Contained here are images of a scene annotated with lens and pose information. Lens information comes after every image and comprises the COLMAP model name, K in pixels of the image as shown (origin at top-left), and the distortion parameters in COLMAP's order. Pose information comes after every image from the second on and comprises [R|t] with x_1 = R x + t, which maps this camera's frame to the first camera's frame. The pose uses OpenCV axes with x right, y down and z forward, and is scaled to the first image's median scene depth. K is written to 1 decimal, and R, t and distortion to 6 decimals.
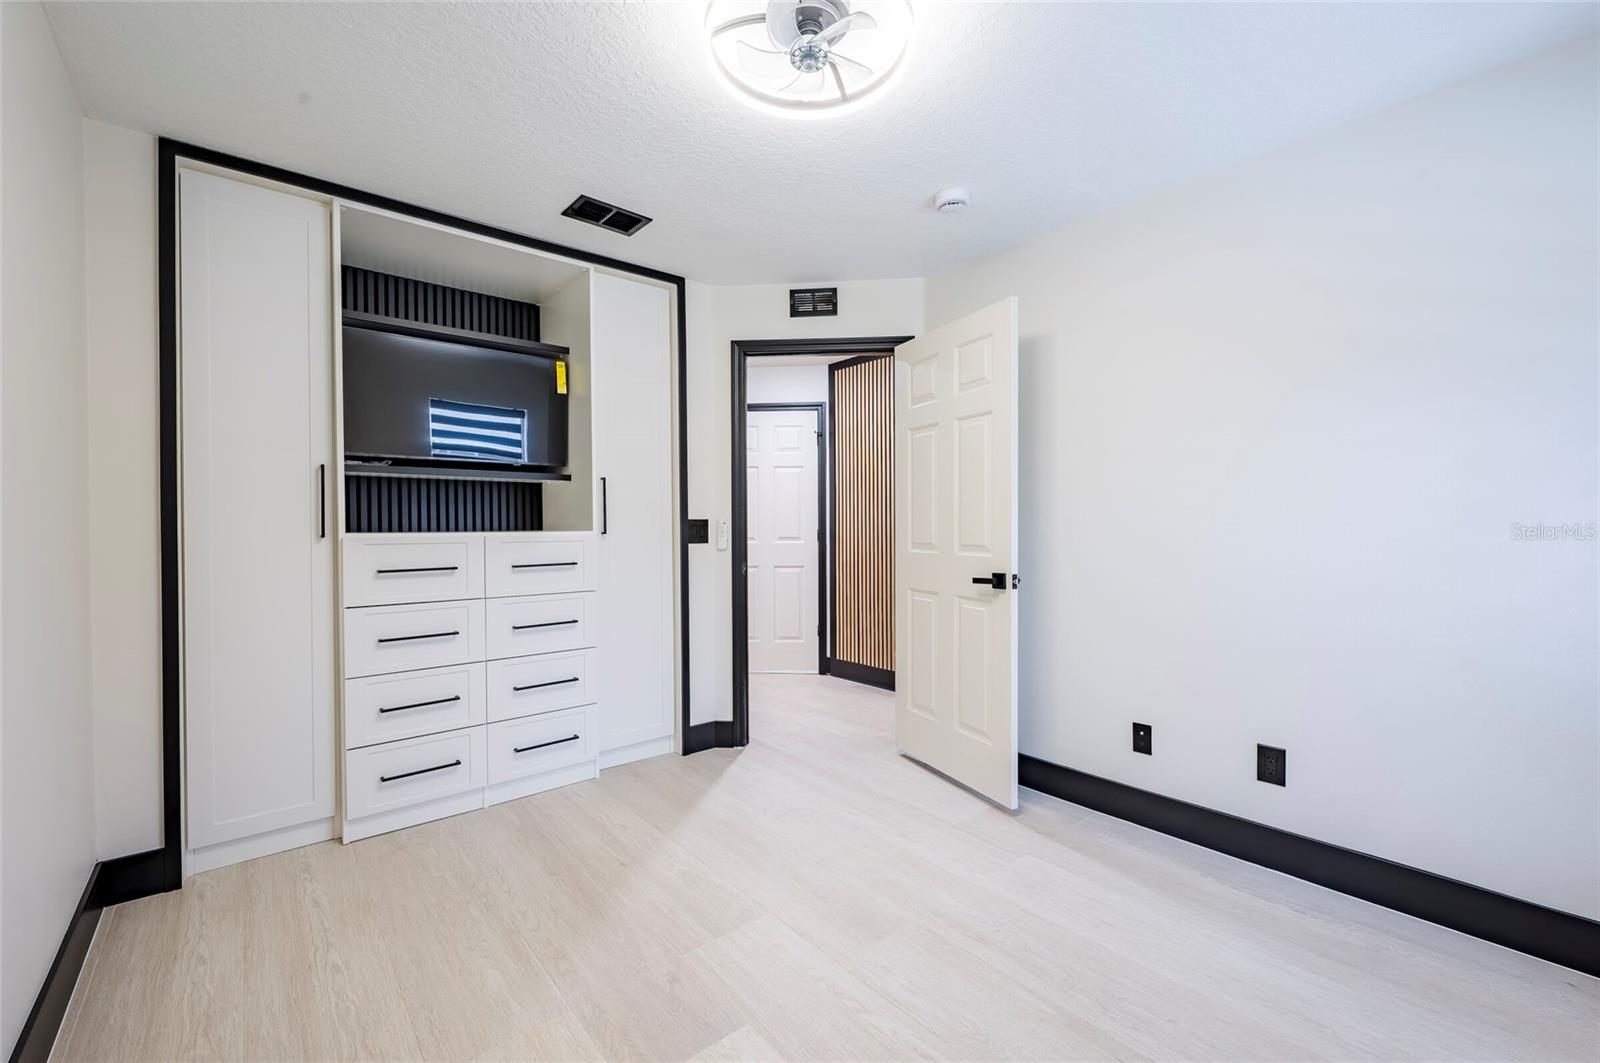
lens RADIAL K [[672.7, 0, 796.6], [0, 672.7, 524.1], [0, 0, 1]] dist [0.041419, -0.000107]
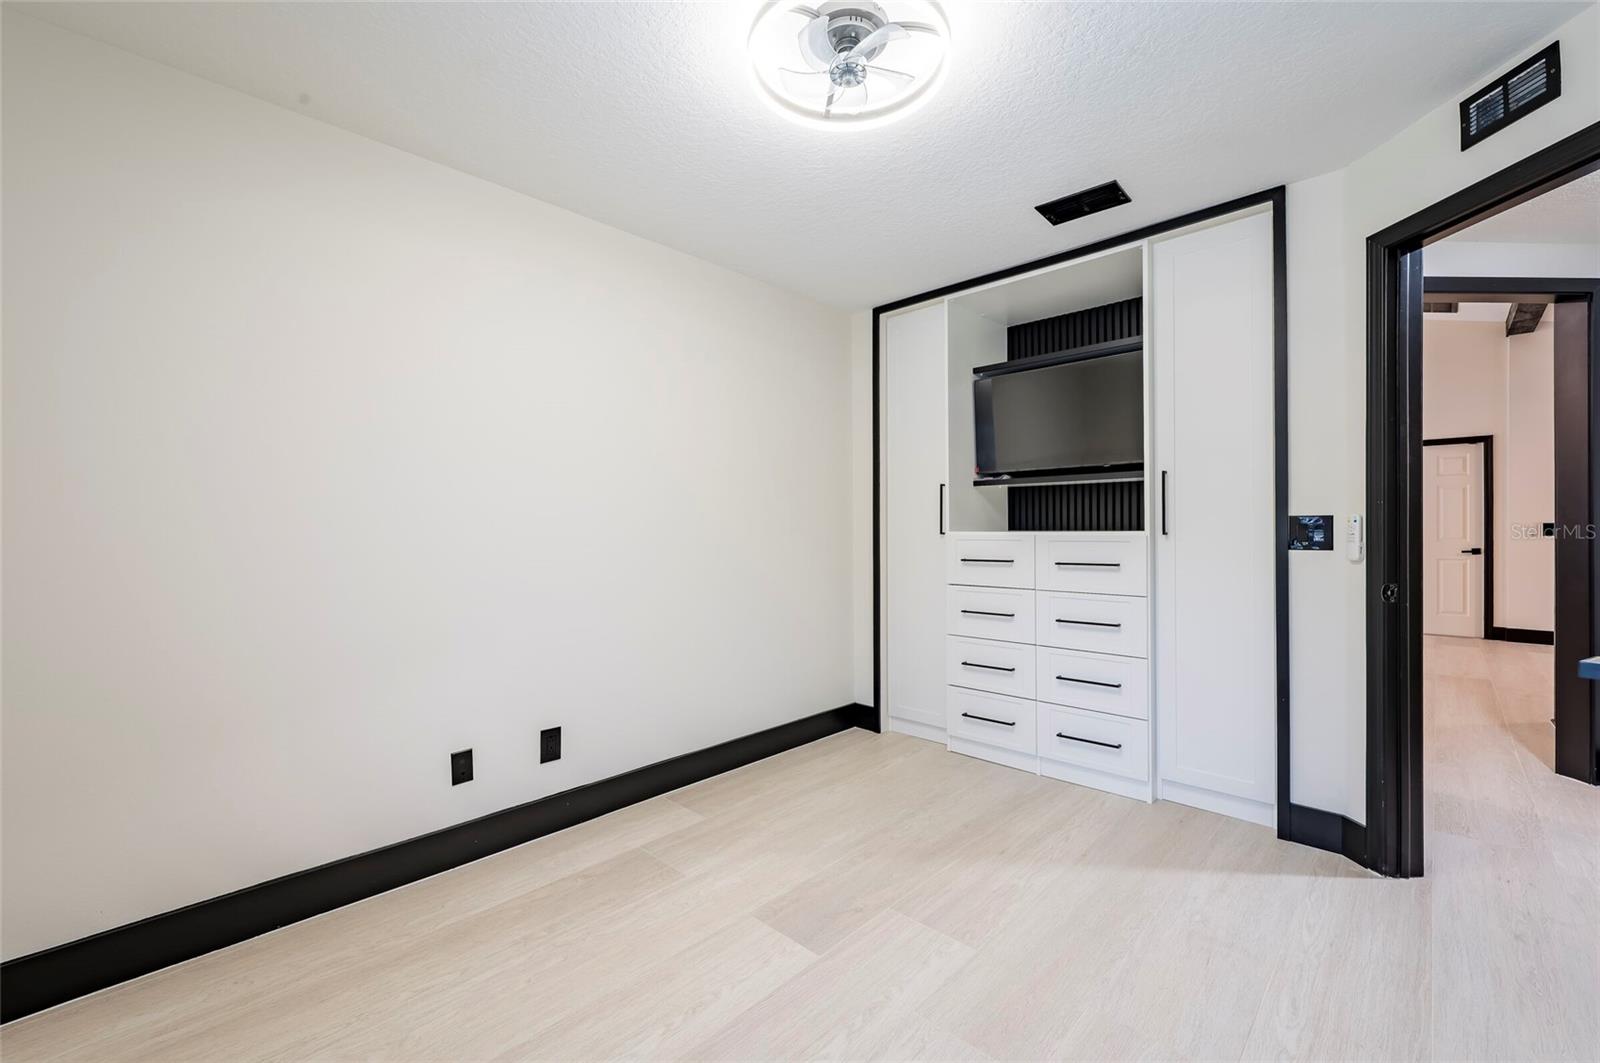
lens RADIAL K [[663.0, 0, 800.0], [0, 663.0, 531.5], [0, 0, 1]] dist [0.000563, -0.000360]
pose [[0.117077, 0.008241, -0.993089, 0.597609], [0.005568, 0.999944, 0.008955, 0.000053], [0.993107, -0.006578, 0.117024, 0.489916]]
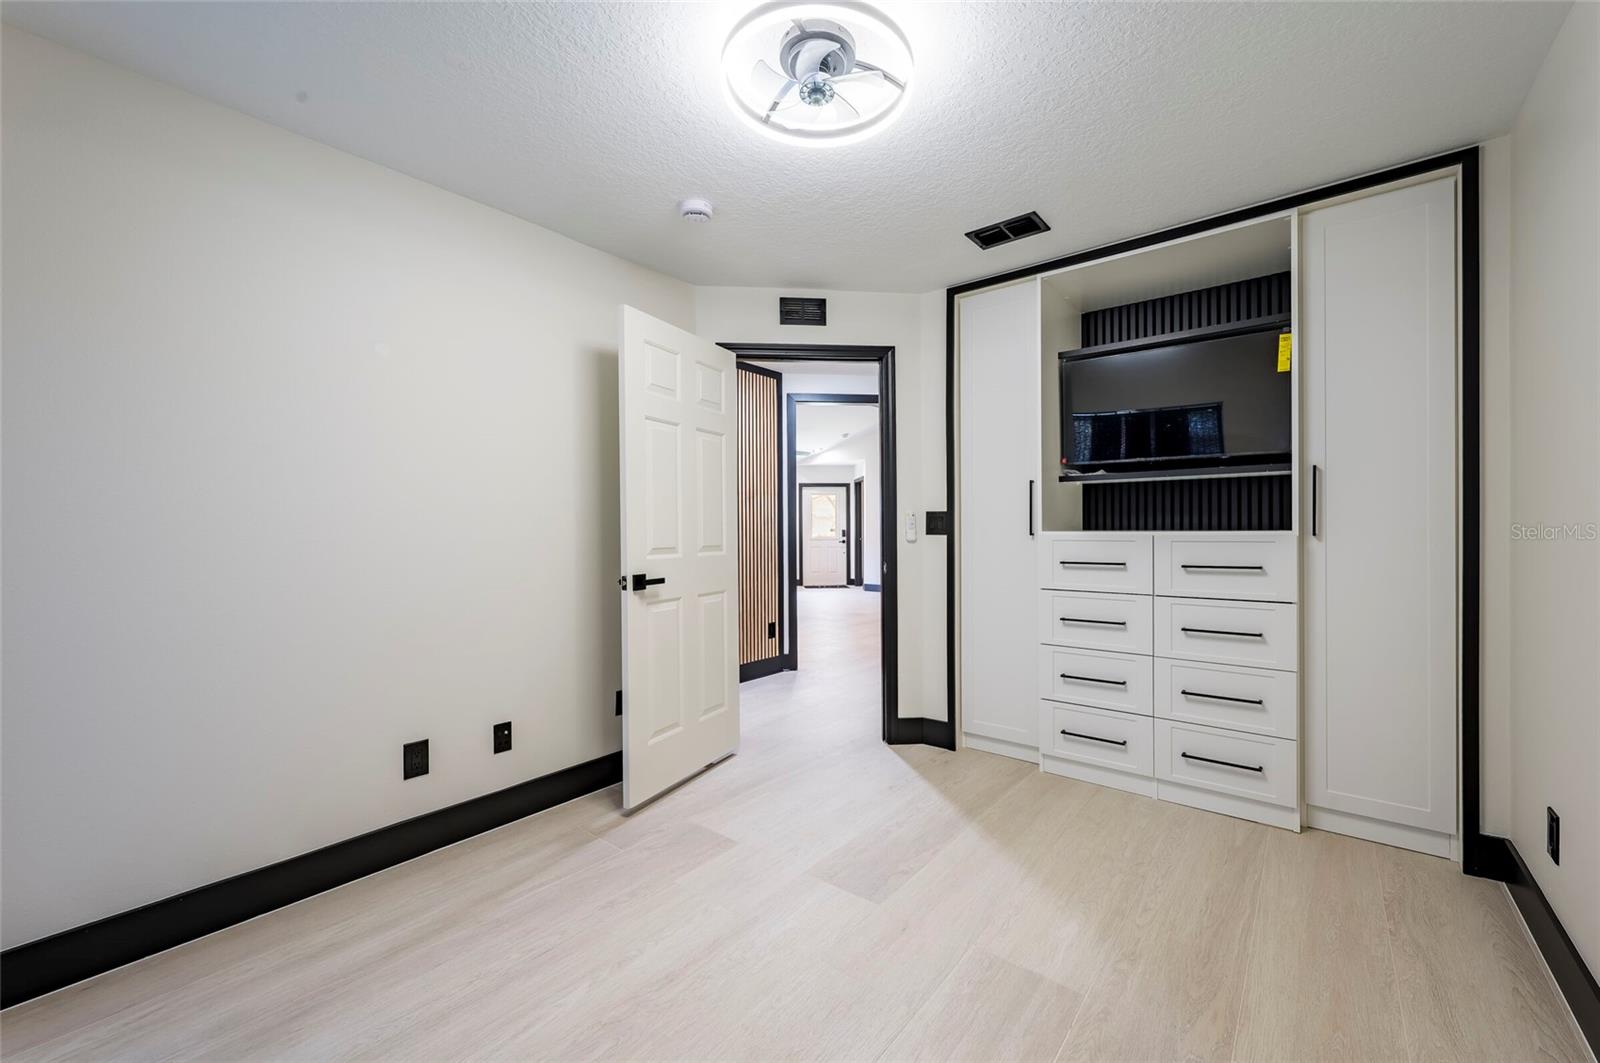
lens RADIAL K [[623.6, 0, 794.3], [0, 623.6, 527.1], [0, 0, 1]] dist [-0.011089, -0.000110]
pose [[0.191103, 0.001618, -0.981569, 0.364638], [0.005977, 0.999978, 0.002812, 0.000109], [0.981552, -0.006404, 0.191089, 0.295758]]
